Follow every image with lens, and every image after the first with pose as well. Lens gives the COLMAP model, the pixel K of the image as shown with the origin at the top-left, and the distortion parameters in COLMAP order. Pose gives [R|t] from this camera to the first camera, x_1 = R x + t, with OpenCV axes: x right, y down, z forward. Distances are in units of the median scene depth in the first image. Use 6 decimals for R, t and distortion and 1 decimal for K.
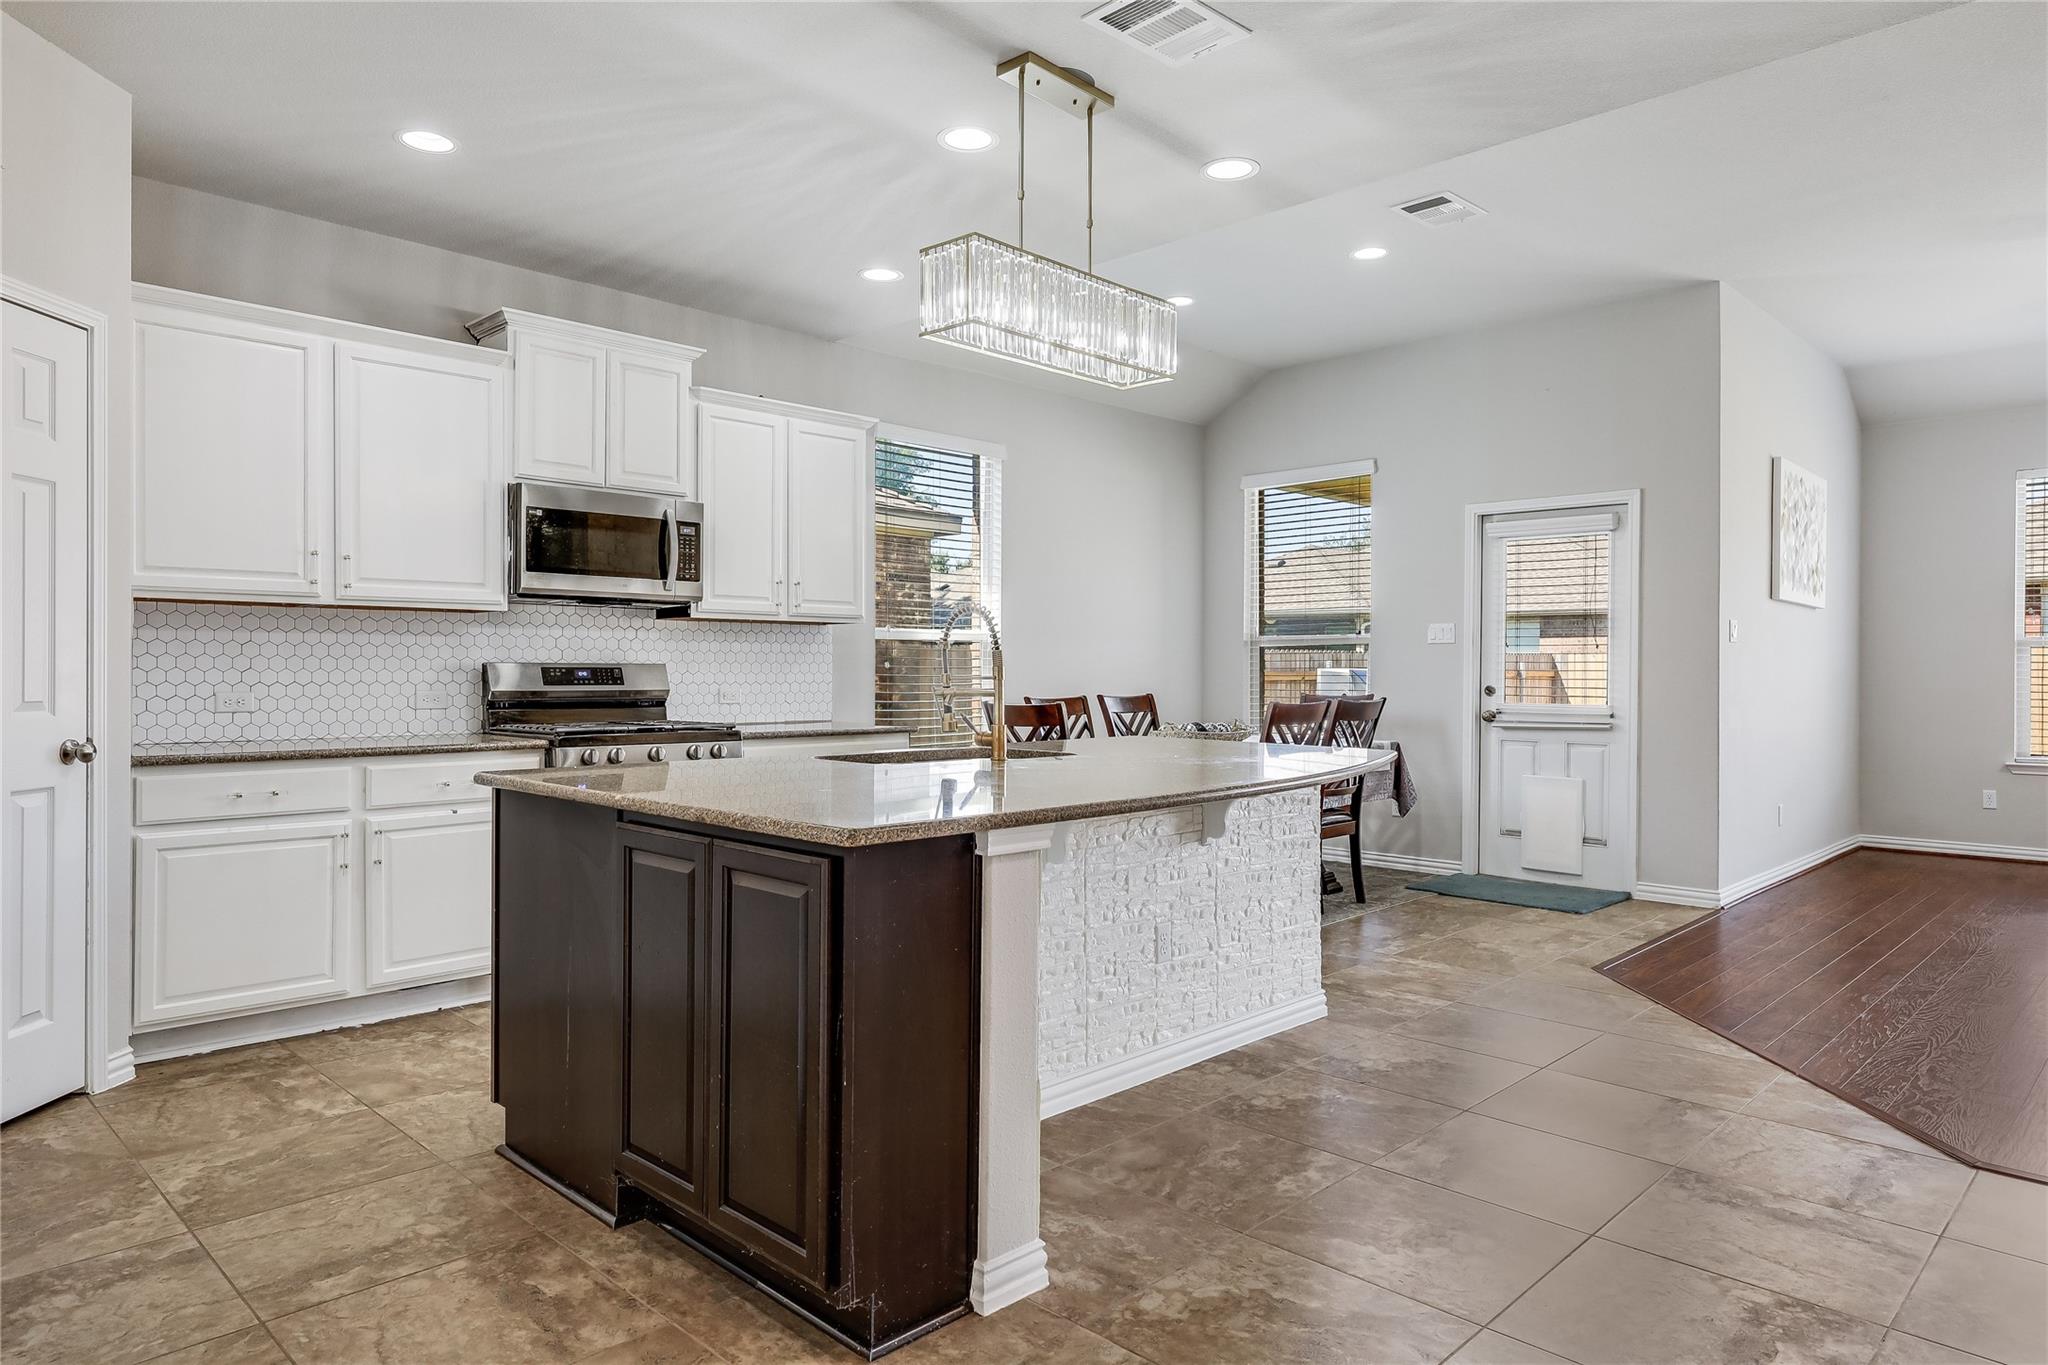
lens RADIAL K [[1235.9, 0, 1017.3], [0, 1235.9, 673.4], [0, 0, 1]] dist [0.000698, -0.000659]
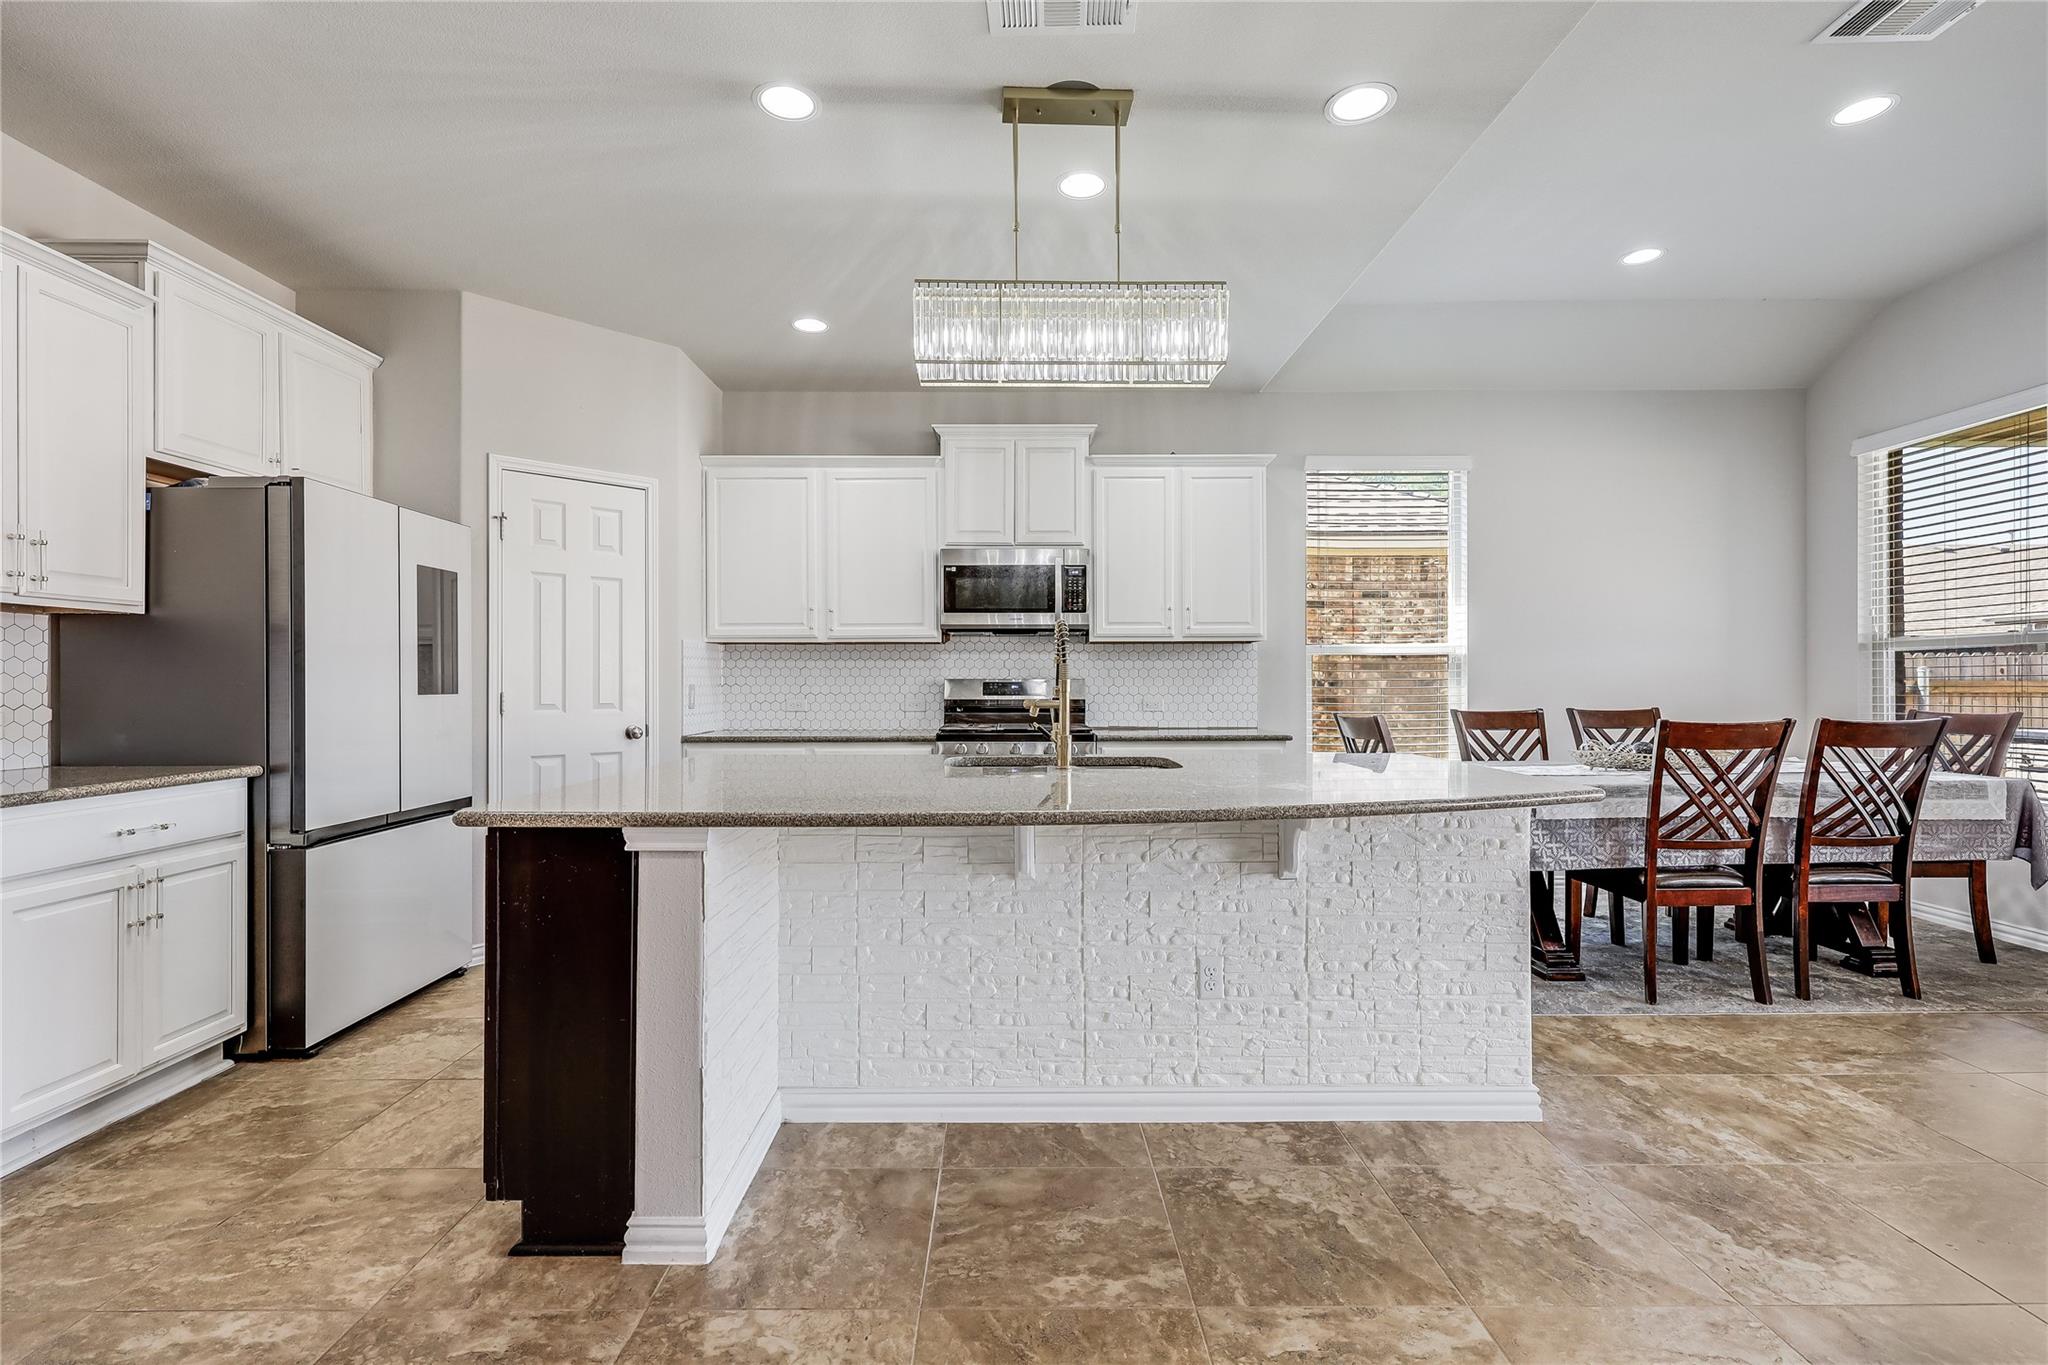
lens RADIAL K [[942.0, 0, 1016.9], [0, 942.0, 680.2], [0, 0, 1]] dist [-0.000992, 0.000150]
pose [[0.709096, -0.007665, -0.705070, 0.418175], [0.003156, 0.999965, -0.007697, 0.001042], [0.705105, 0.003233, 0.709096, 0.327252]]
